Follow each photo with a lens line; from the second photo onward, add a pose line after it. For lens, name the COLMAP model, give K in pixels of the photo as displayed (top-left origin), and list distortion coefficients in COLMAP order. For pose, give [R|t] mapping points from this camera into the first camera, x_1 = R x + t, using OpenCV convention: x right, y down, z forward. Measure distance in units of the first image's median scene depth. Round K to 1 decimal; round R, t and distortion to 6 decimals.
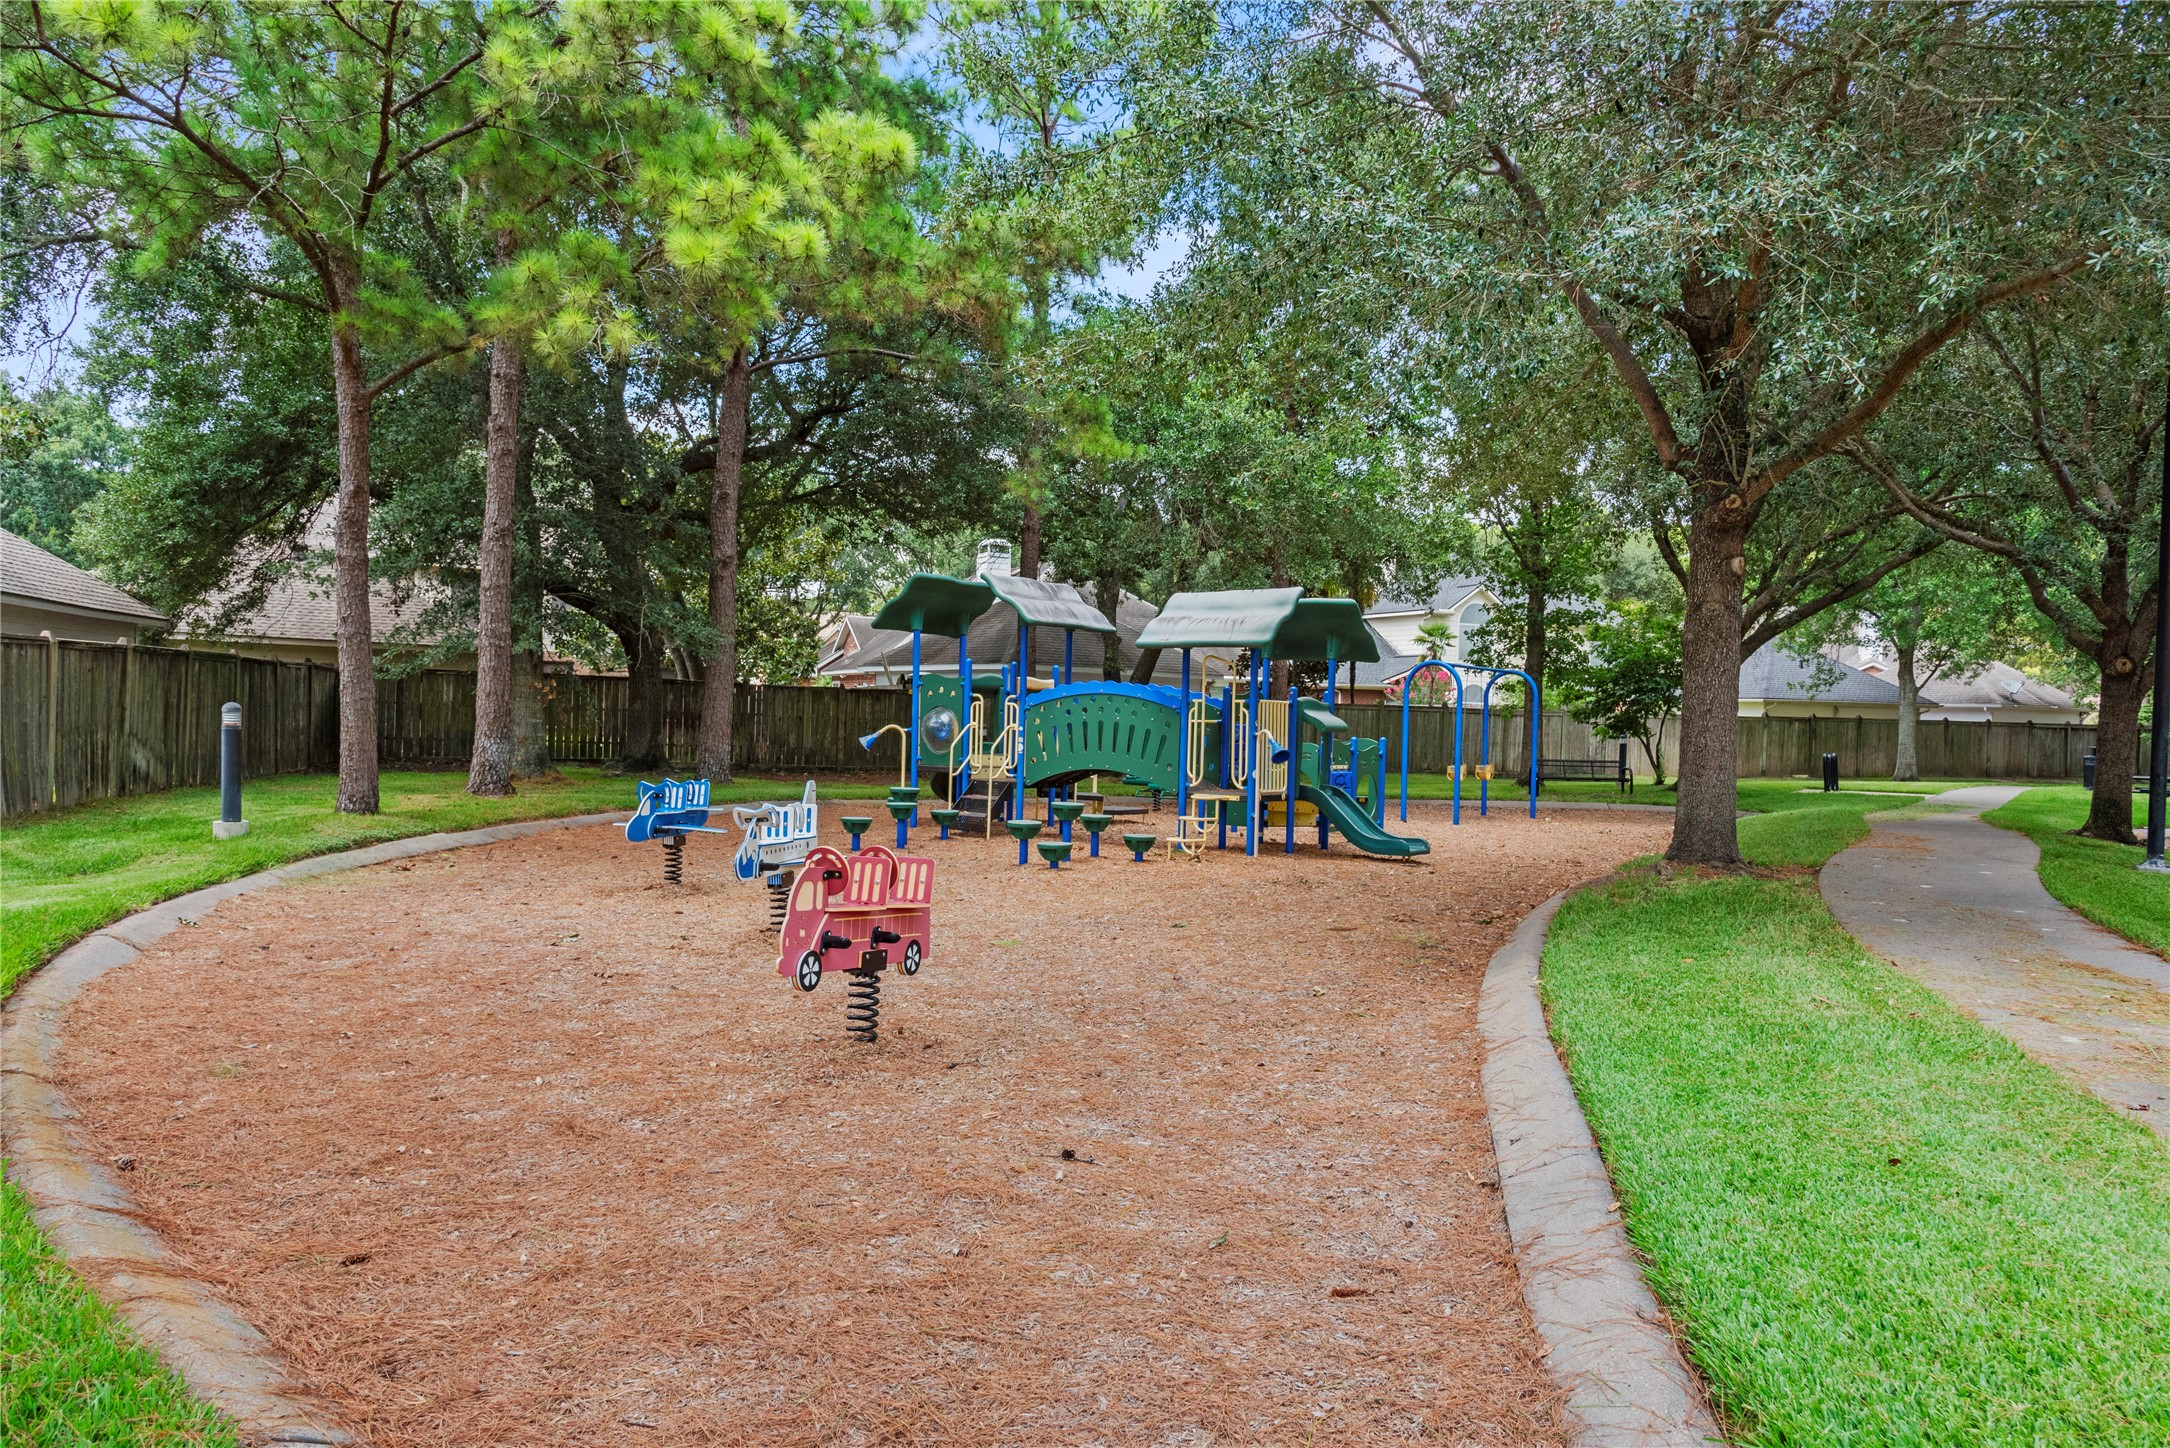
lens RADIAL K [[1504.4, 0, 1085.0], [0, 1504.4, 724.0], [0, 0, 1]] dist [0.046443, -0.000740]
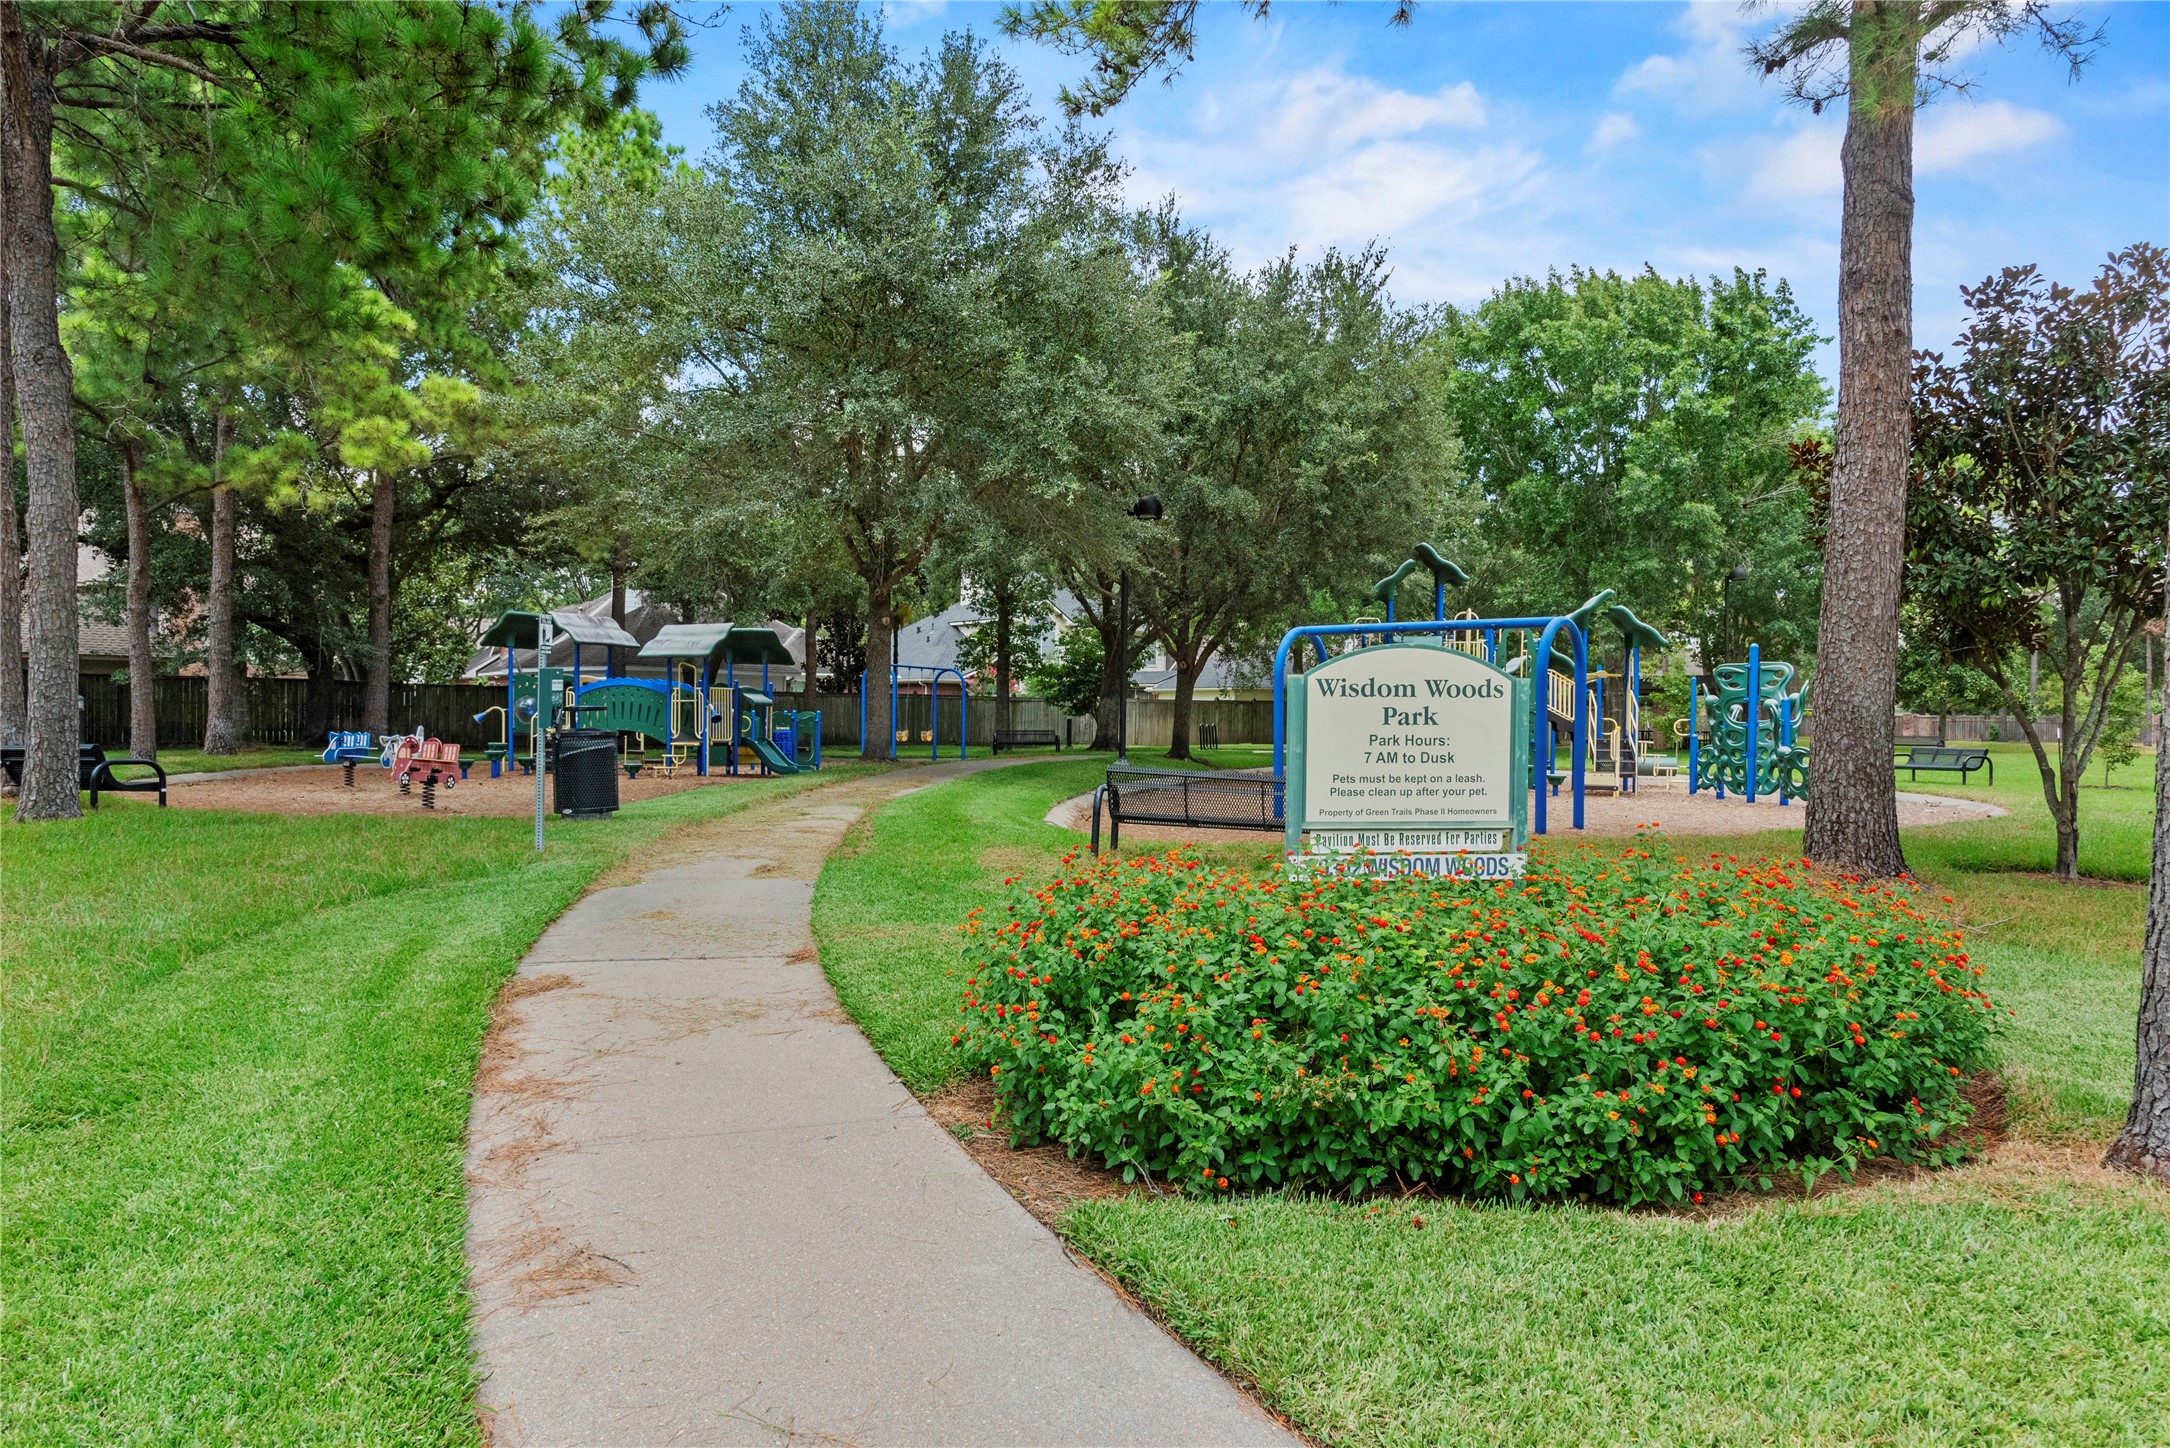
lens RADIAL K [[1458.1, 0, 1085.0], [0, 1458.1, 724.0], [0, 0, 1]] dist [0.000273, 0.000494]
pose [[0.978319, -0.016438, 0.206449, 0.160272], [0.015797, 0.999864, 0.004756, 0.020727], [-0.206499, -0.001392, 0.978446, -0.619632]]
